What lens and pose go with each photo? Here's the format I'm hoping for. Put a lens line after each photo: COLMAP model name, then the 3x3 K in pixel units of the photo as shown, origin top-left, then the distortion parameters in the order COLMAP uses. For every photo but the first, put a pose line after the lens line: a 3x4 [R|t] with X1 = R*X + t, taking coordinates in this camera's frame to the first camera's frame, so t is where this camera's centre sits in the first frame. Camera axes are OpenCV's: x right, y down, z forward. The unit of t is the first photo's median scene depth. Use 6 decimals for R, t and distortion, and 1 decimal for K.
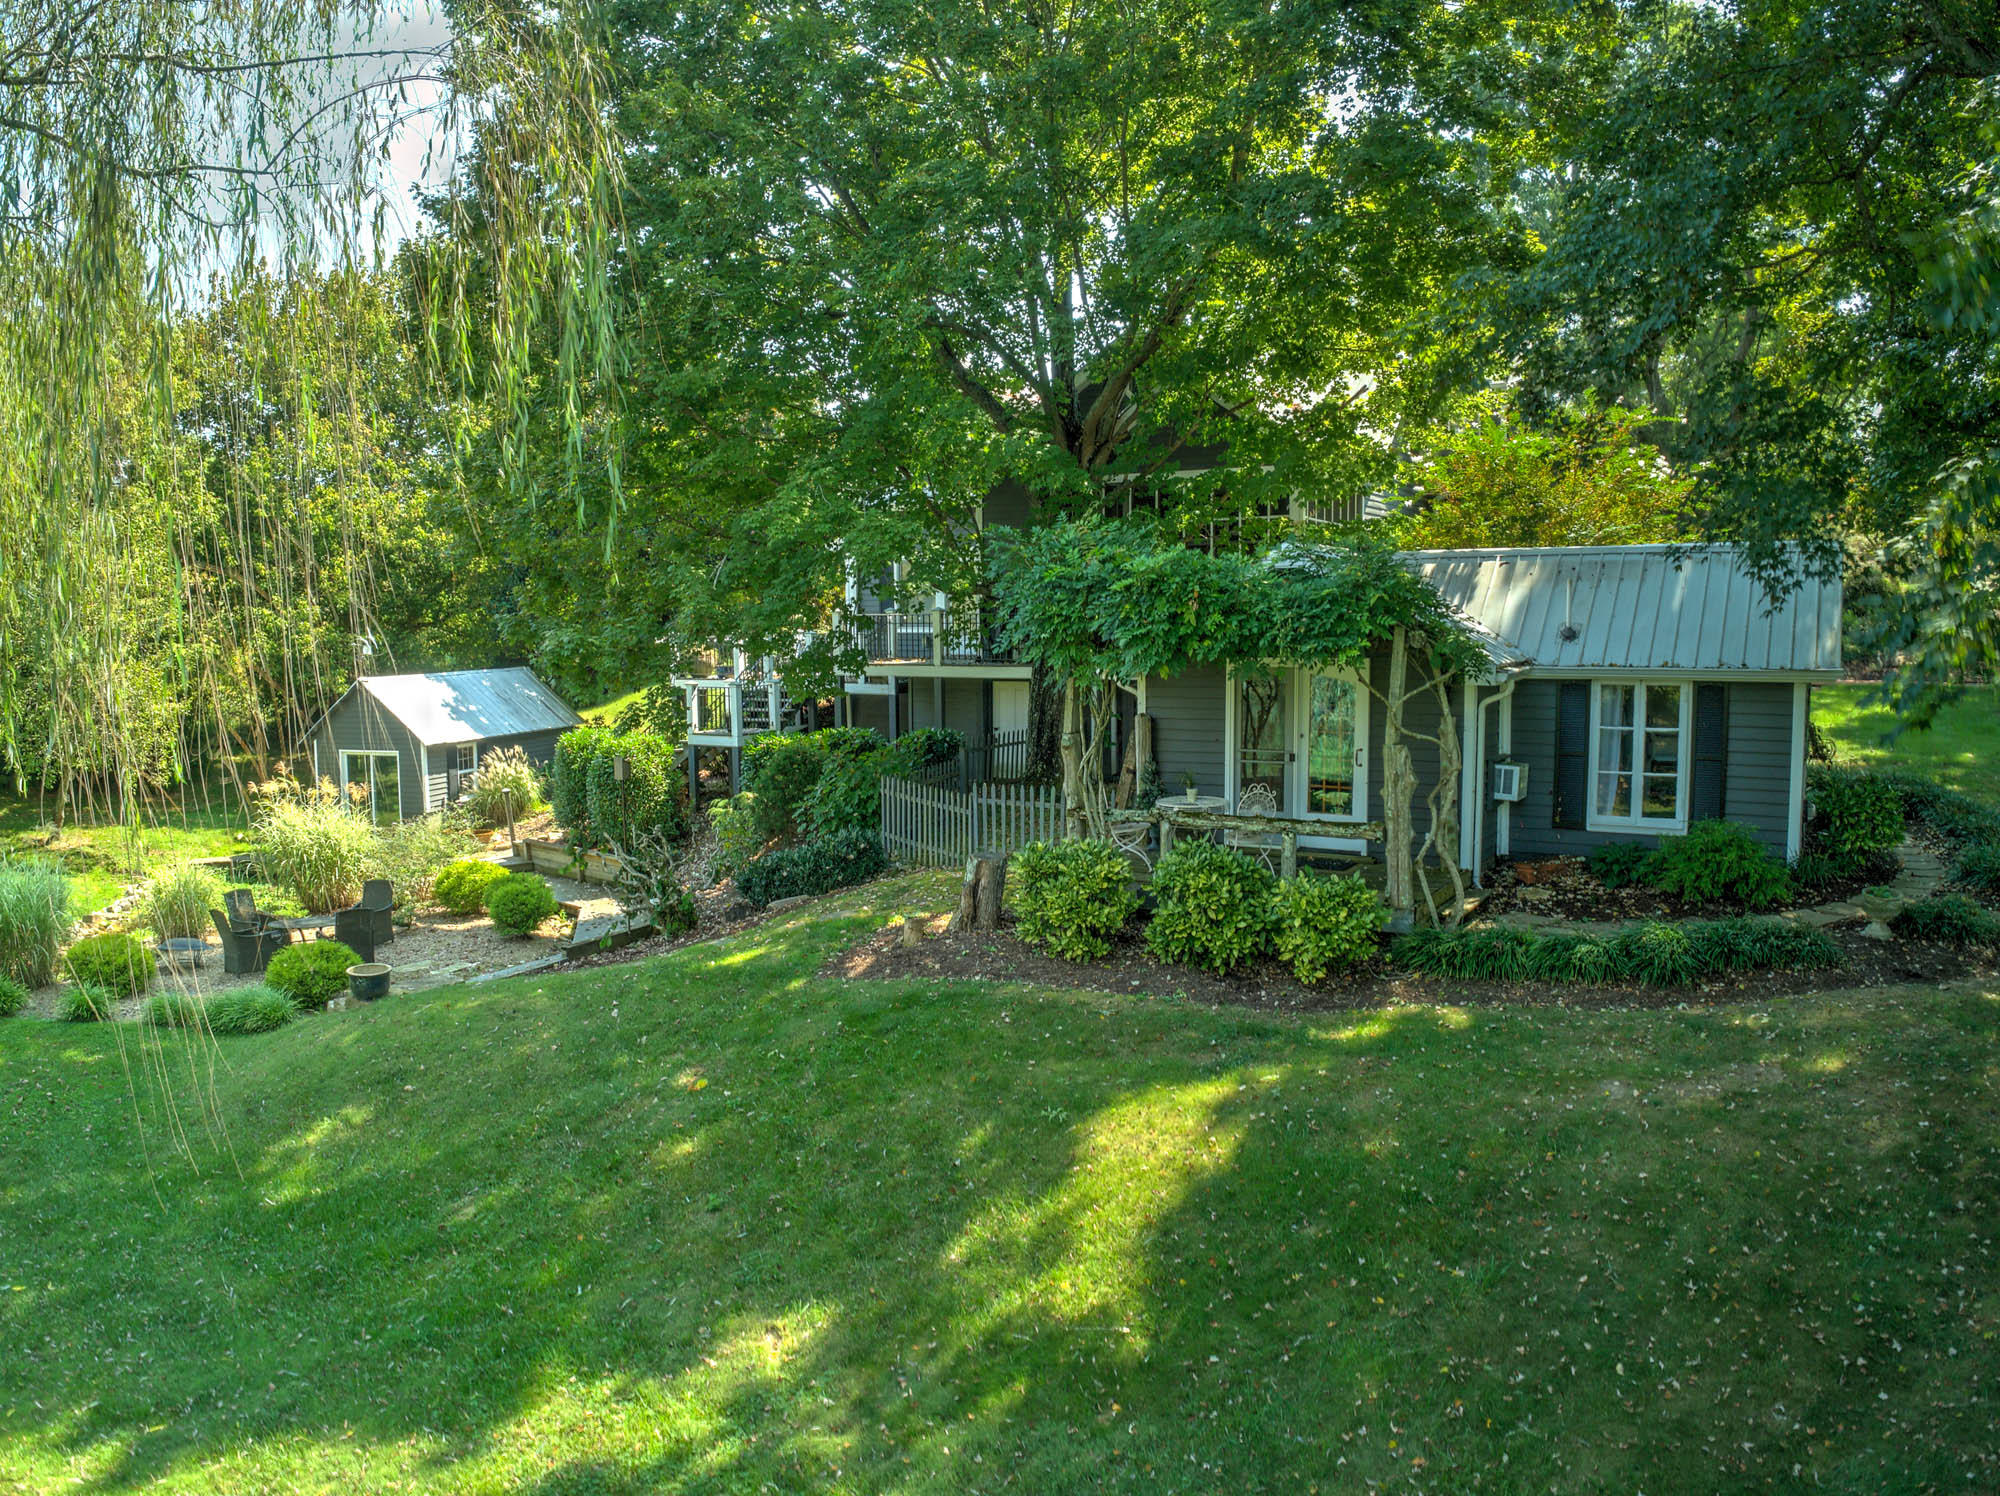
lens RADIAL K [[1519.2, 0, 977.6], [0, 1519.2, 749.6], [0, 0, 1]] dist [-0.042883, -0.169866]
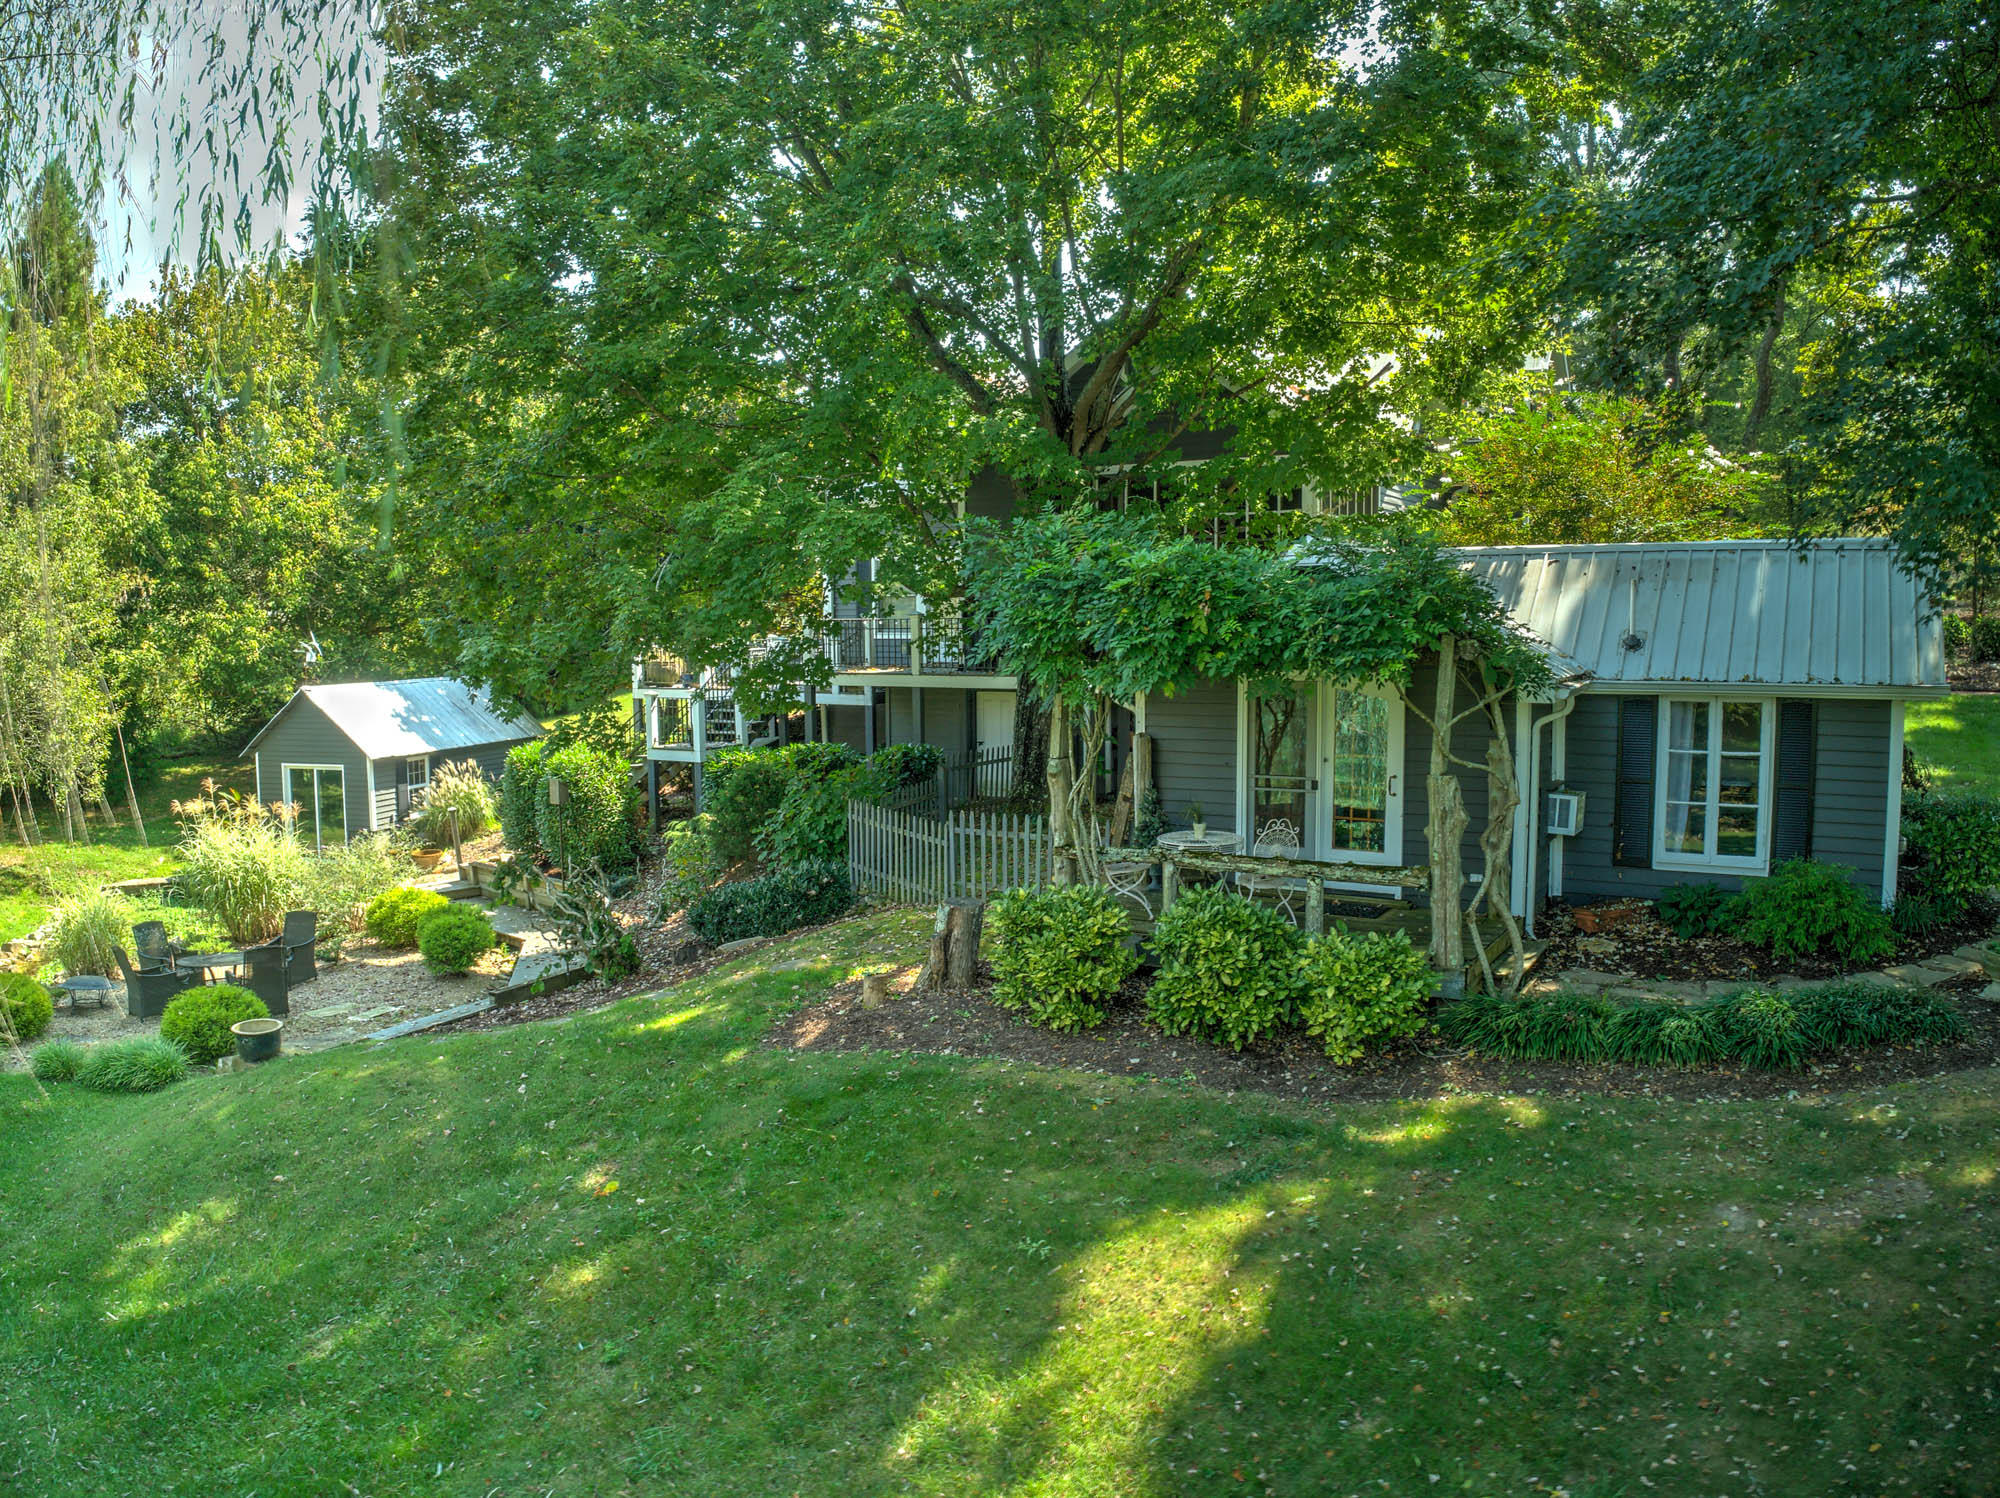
lens RADIAL K [[1519.2, 0, 977.6], [0, 1519.2, 750.6], [0, 0, 1]] dist [-0.042883, -0.169866]
pose [[0.999991, -0.000526, 0.004095, 0.012118], [0.000531, 0.999999, -0.001343, -0.014001], [-0.004094, 0.001345, 0.999991, 0.141226]]
